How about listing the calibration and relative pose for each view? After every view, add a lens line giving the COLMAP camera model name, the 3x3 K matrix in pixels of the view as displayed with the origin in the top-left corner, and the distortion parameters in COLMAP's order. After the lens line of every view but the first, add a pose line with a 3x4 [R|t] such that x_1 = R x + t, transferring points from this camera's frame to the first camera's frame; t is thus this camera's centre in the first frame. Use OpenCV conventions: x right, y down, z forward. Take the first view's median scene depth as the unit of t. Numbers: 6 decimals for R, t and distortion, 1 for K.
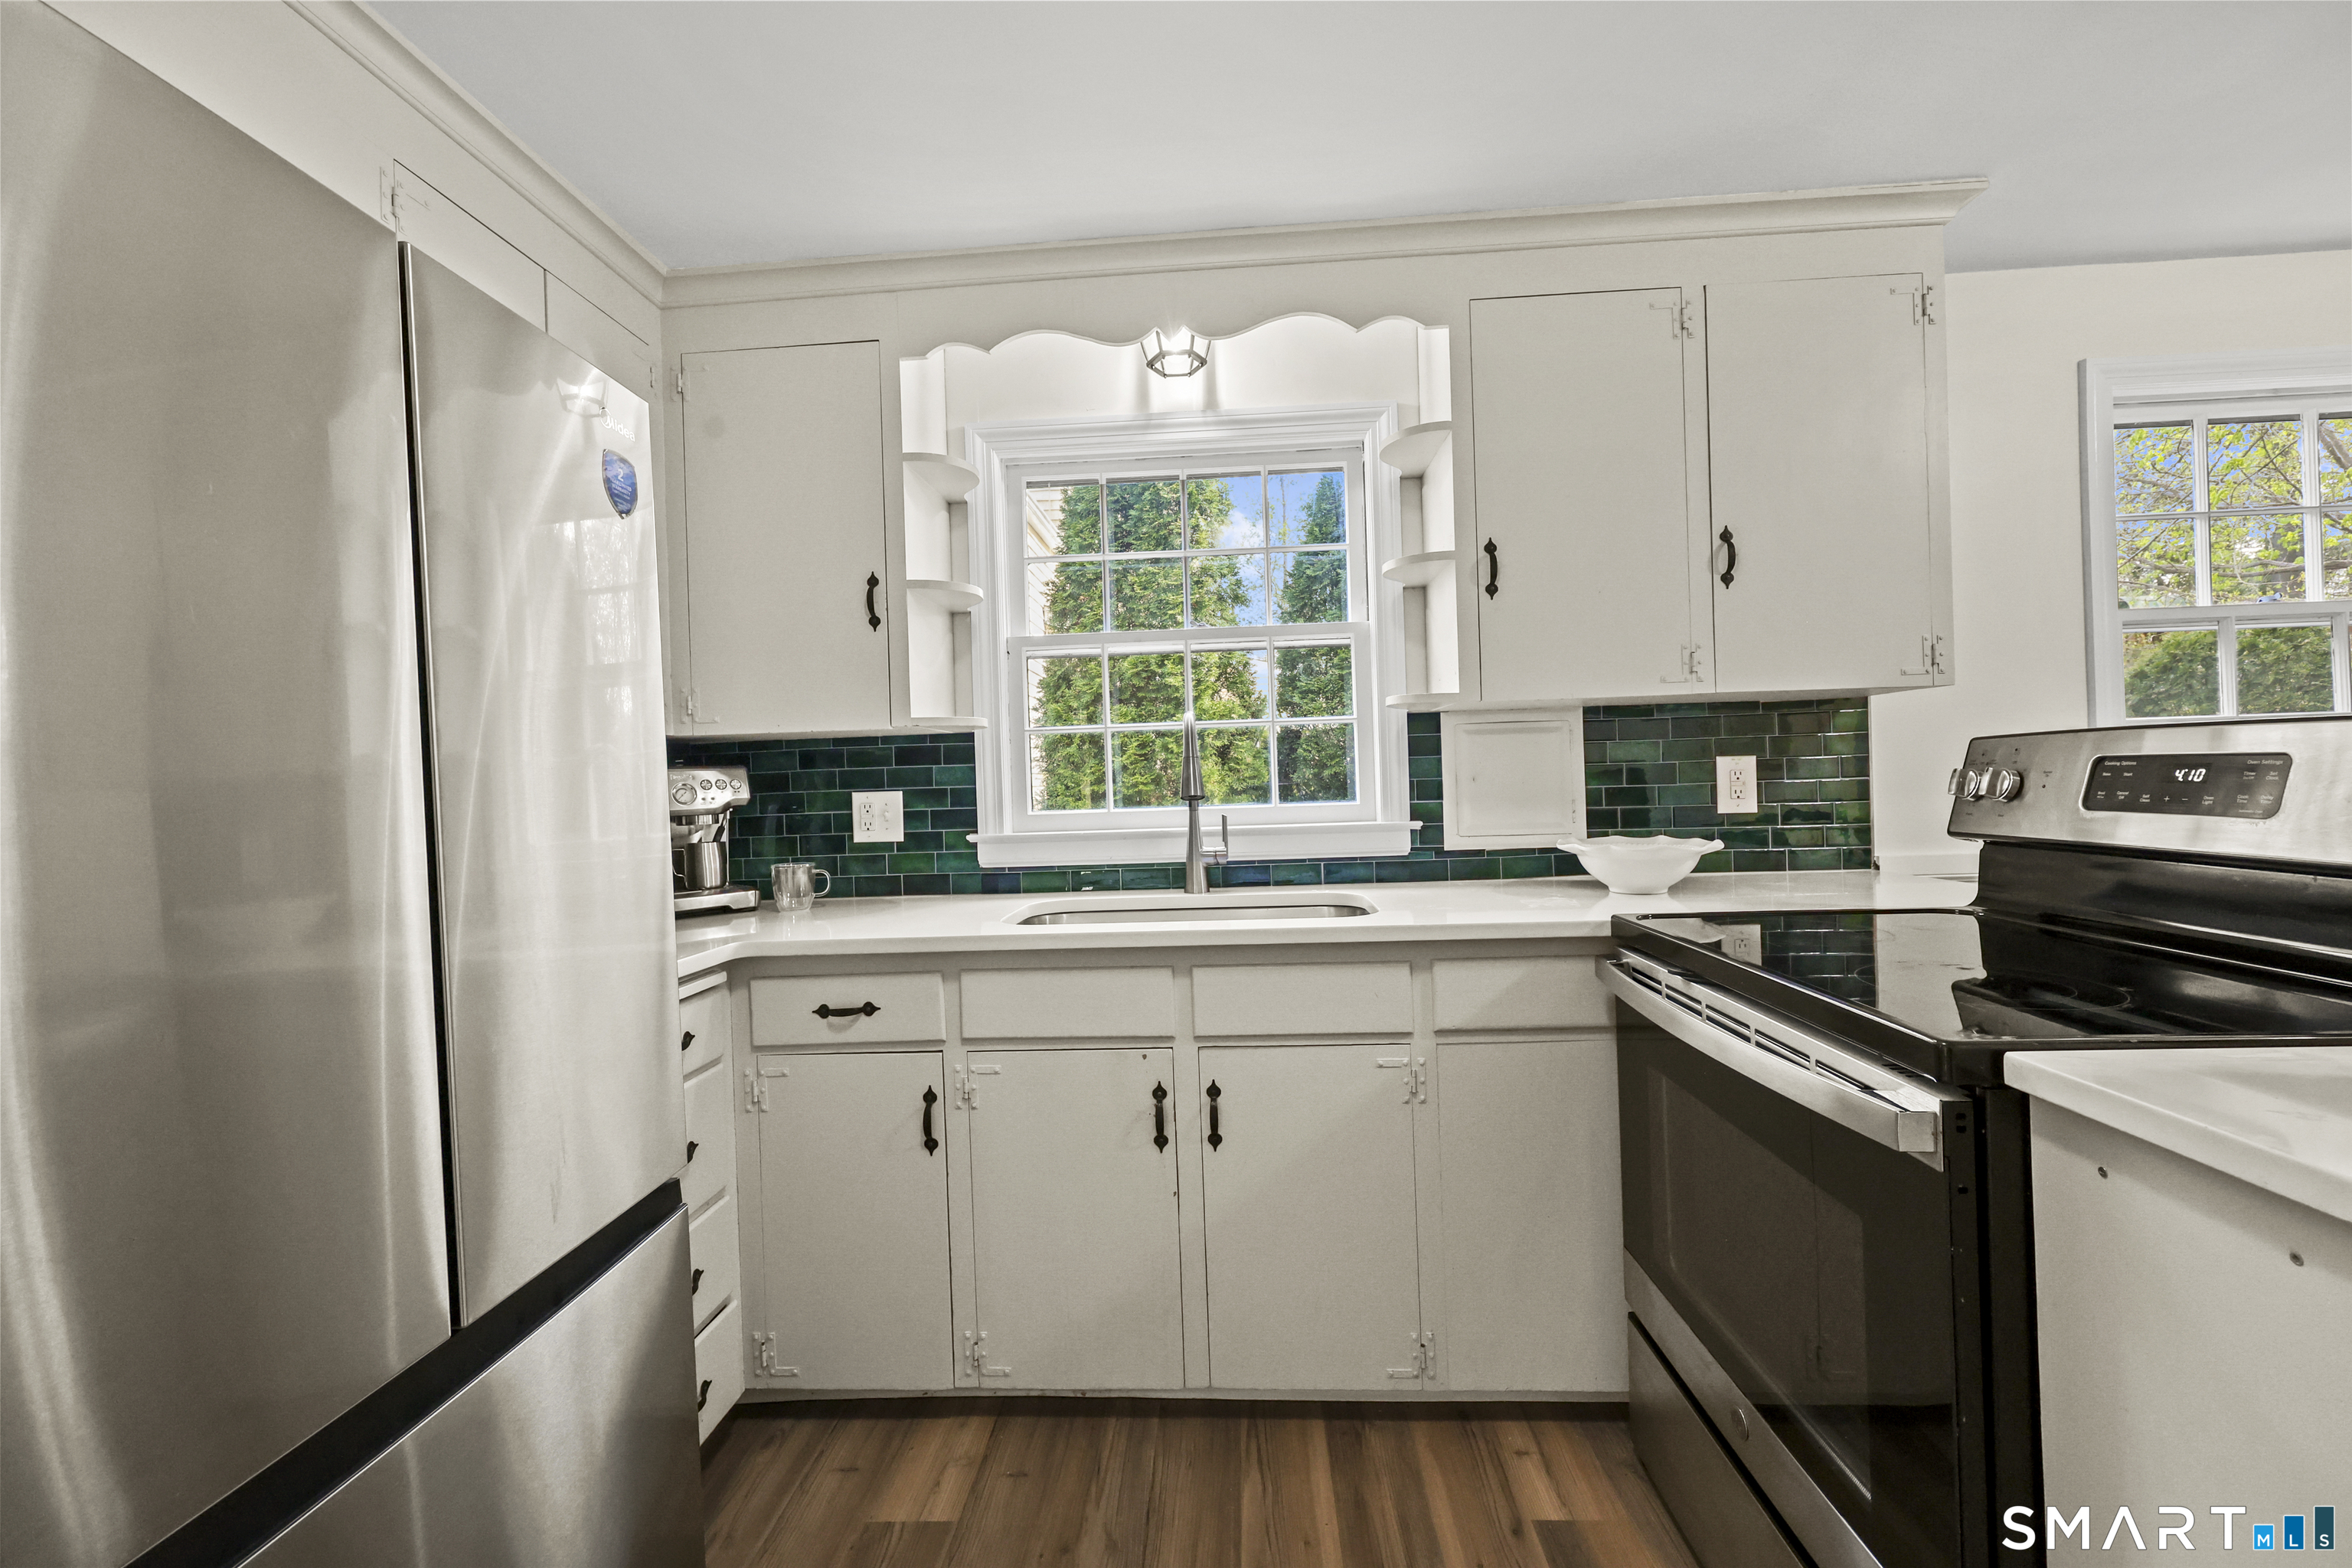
lens RADIAL K [[938.7, 0, 1188.1], [0, 938.7, 778.5], [0, 0, 1]] dist [-0.004908, 0.000040]
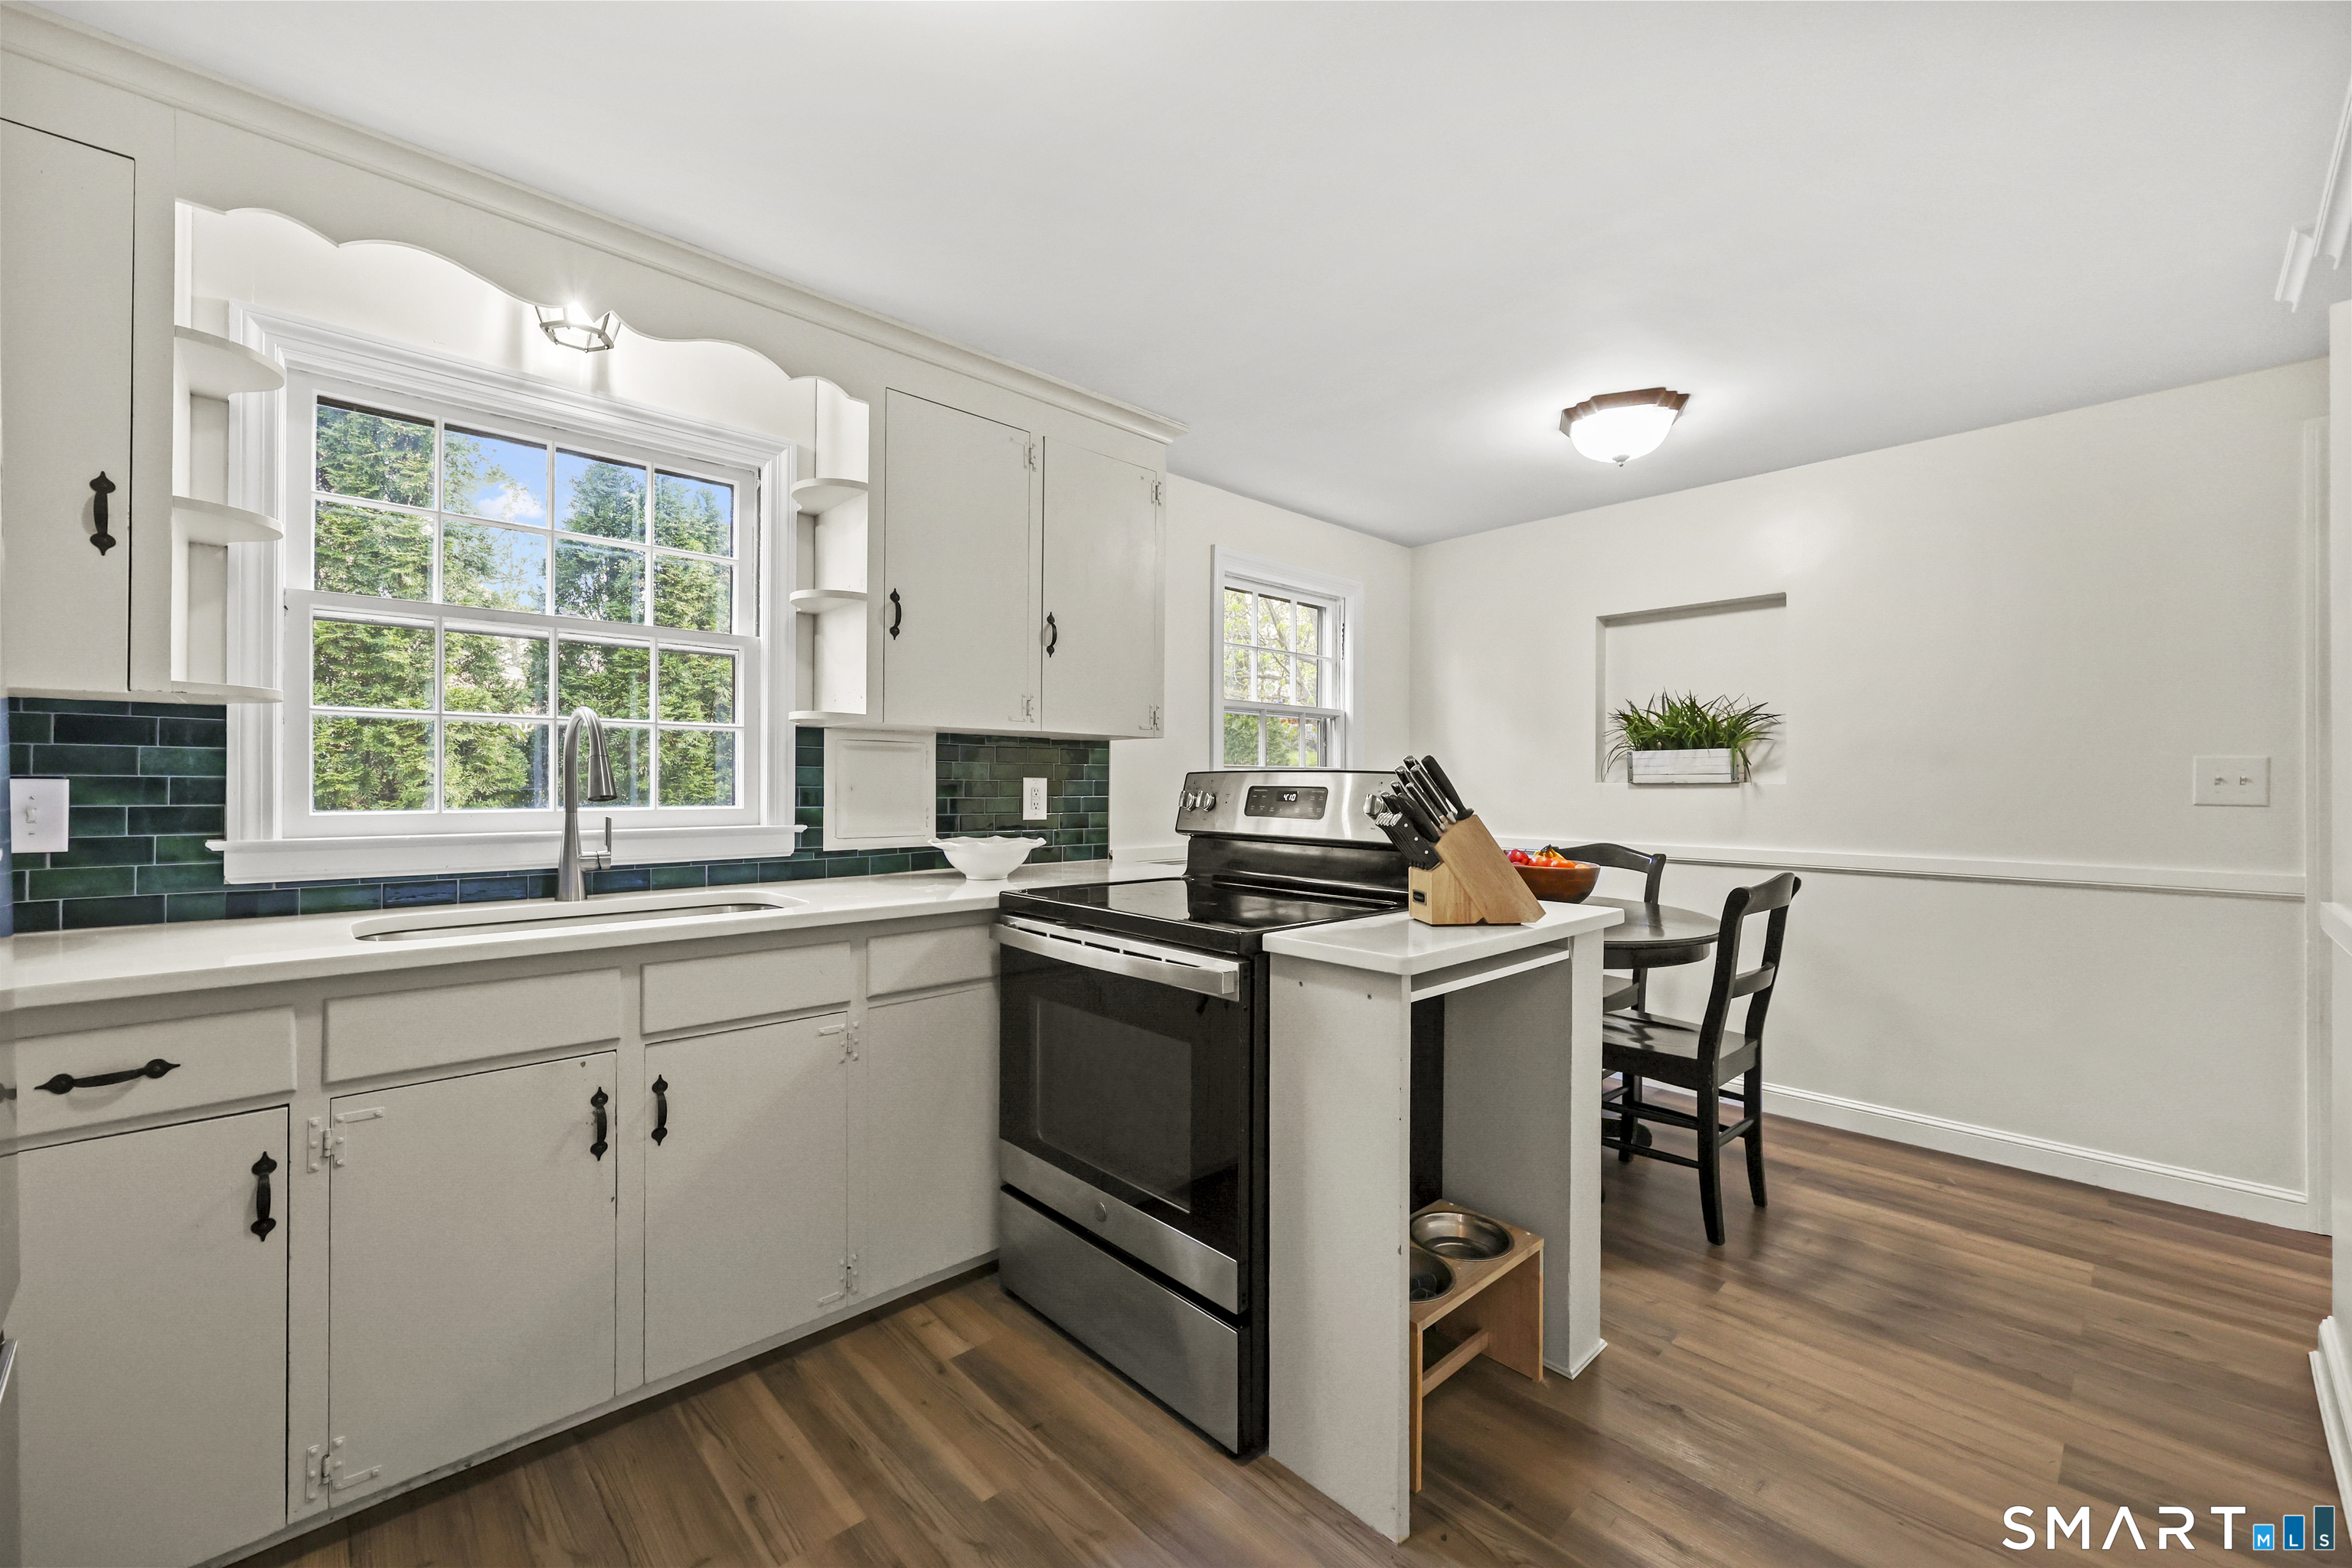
lens RADIAL K [[938.7, 0, 1188.1], [0, 938.7, 778.5], [0, 0, 1]] dist [-0.004908, 0.000040]
pose [[0.678307, 0.040245, 0.733676, -0.286674], [-0.027112, 0.999190, -0.029744, 0.012440], [-0.734278, 0.000284, 0.678848, -0.091470]]
